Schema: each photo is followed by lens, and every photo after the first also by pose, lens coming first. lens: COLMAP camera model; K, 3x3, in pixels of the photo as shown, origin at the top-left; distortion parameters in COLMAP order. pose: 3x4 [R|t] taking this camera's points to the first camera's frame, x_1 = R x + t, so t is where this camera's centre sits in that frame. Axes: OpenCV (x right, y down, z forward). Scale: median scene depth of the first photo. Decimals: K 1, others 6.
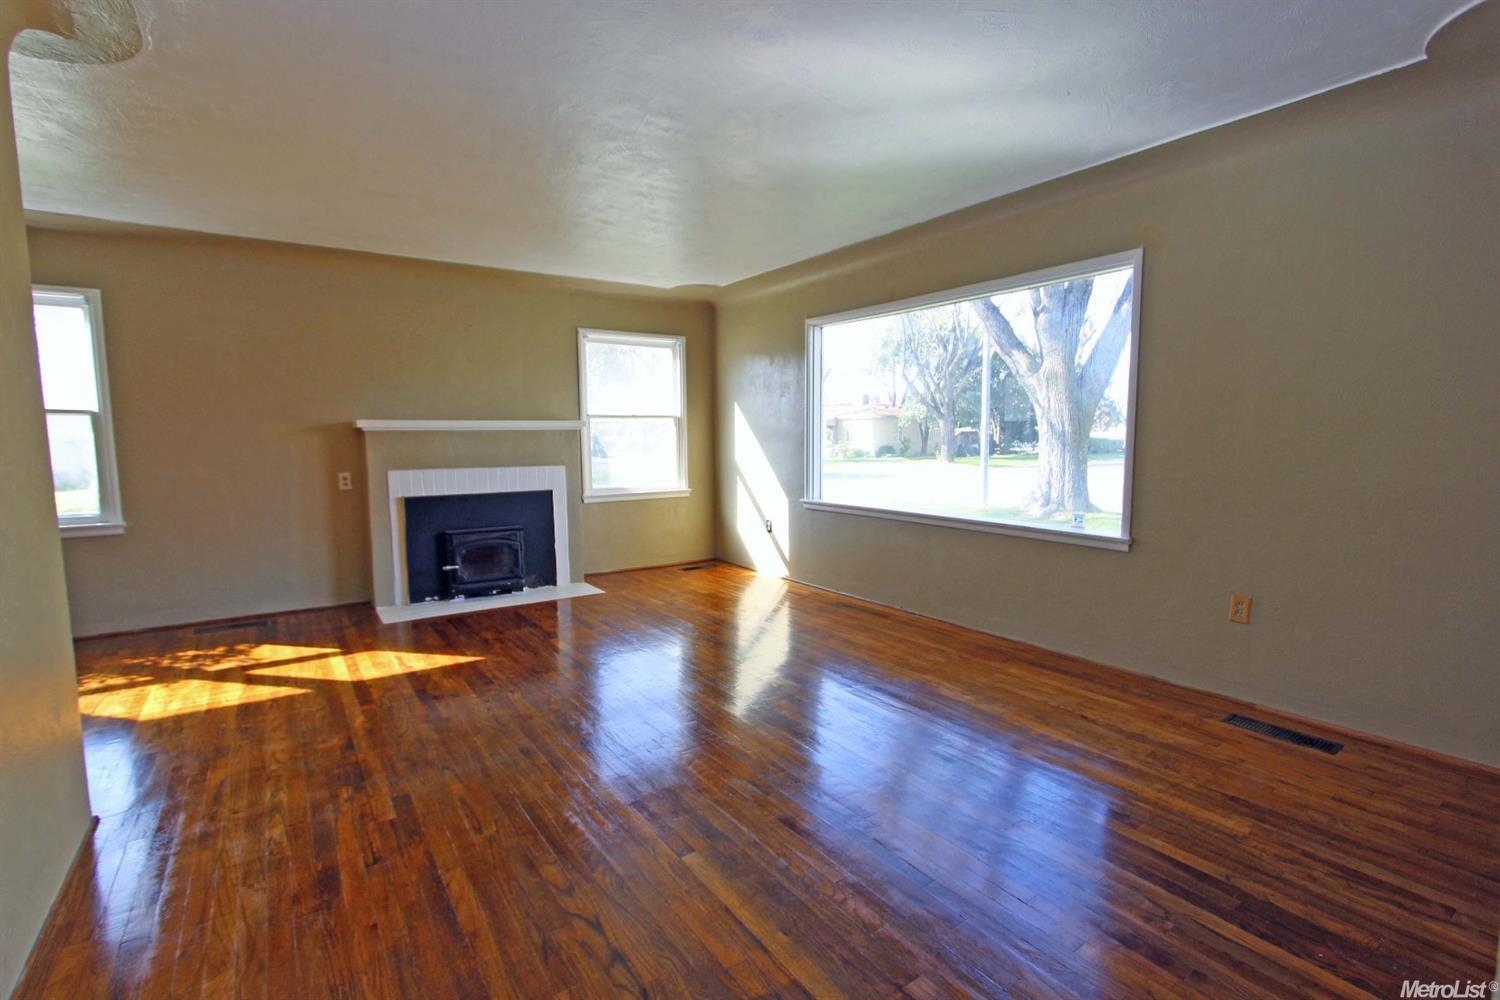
lens RADIAL K [[713.7, 0, 752.9], [0, 713.7, 512.2], [0, 0, 1]] dist [-0.002050, -0.000761]
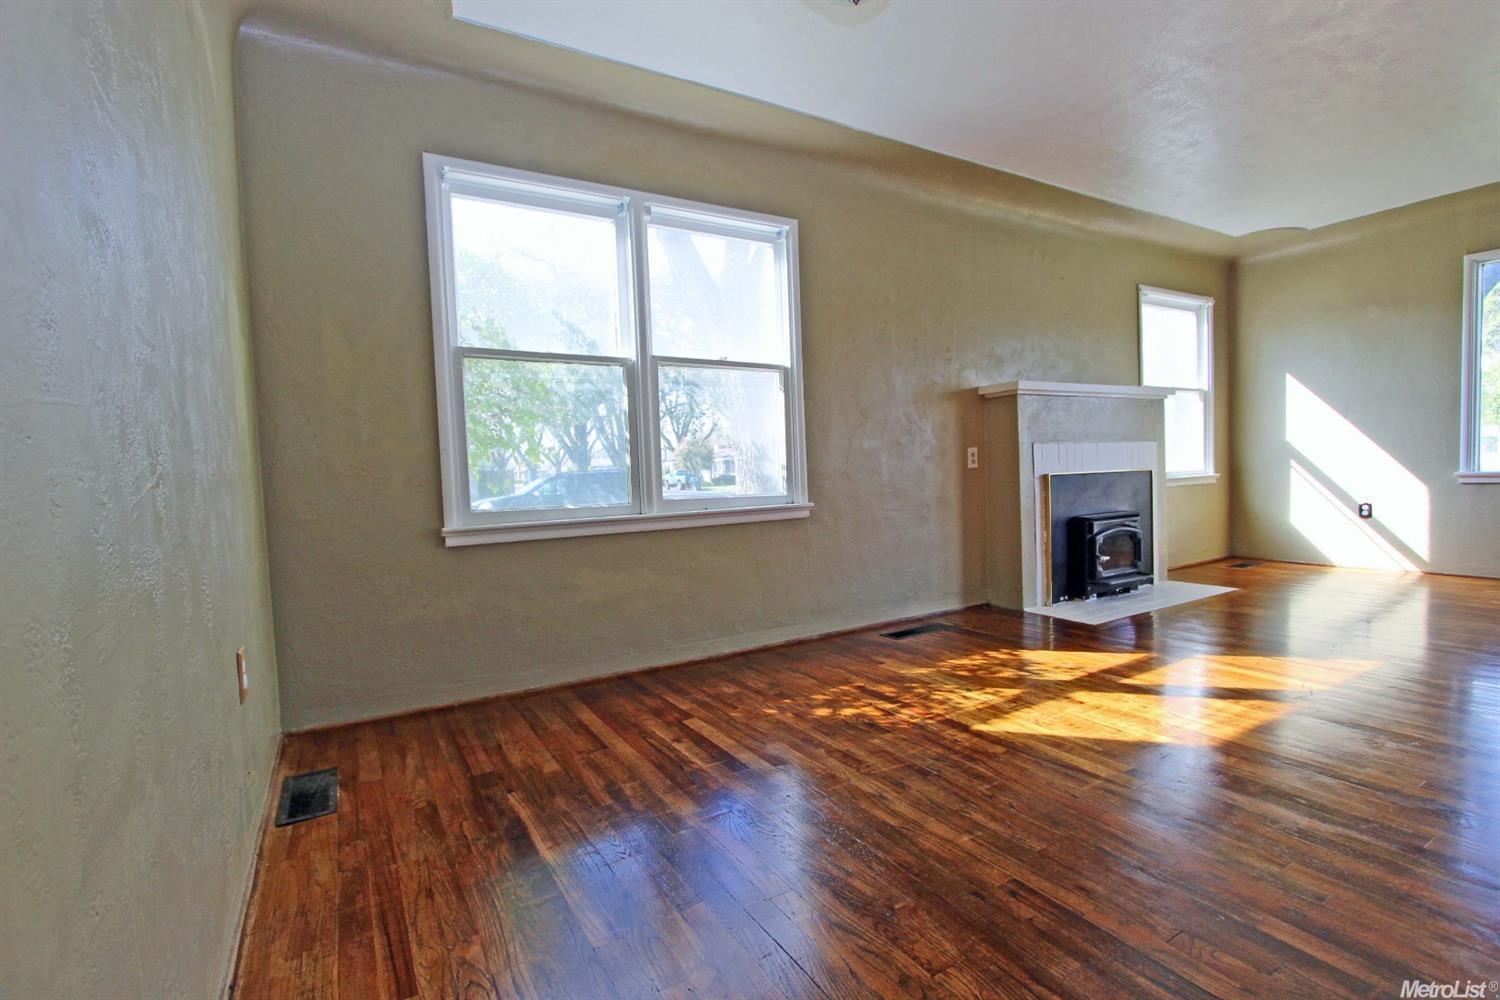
lens RADIAL K [[687.8, 0, 756.6], [0, 687.8, 509.7], [0, 0, 1]] dist [-0.000594, -0.000146]
pose [[0.997598, -0.027234, -0.063698, -0.894441], [0.023820, 0.998271, -0.053744, 0.062908], [0.065051, 0.052098, 0.996521, 0.210948]]
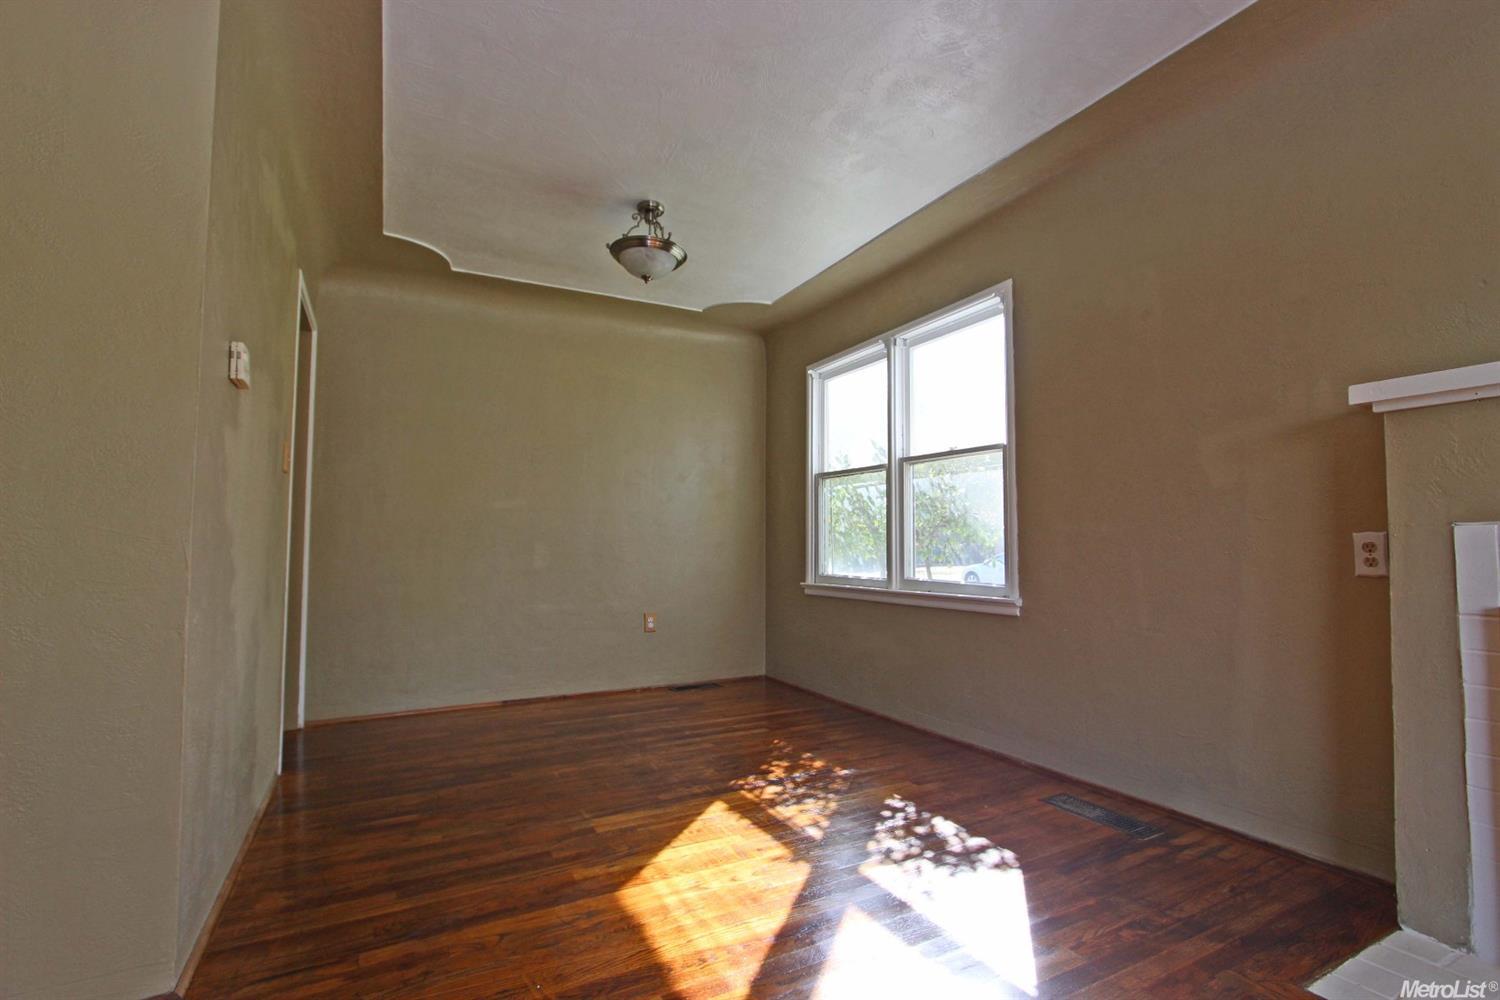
lens RADIAL K [[687.8, 0, 756.6], [0, 687.8, 509.7], [0, 0, 1]] dist [-0.000594, -0.000146]
pose [[-0.114453, -0.049331, -0.992203, -0.187985], [-0.107550, 0.993511, -0.036990, -0.020552], [0.987590, 0.102478, -0.119016, 0.823286]]
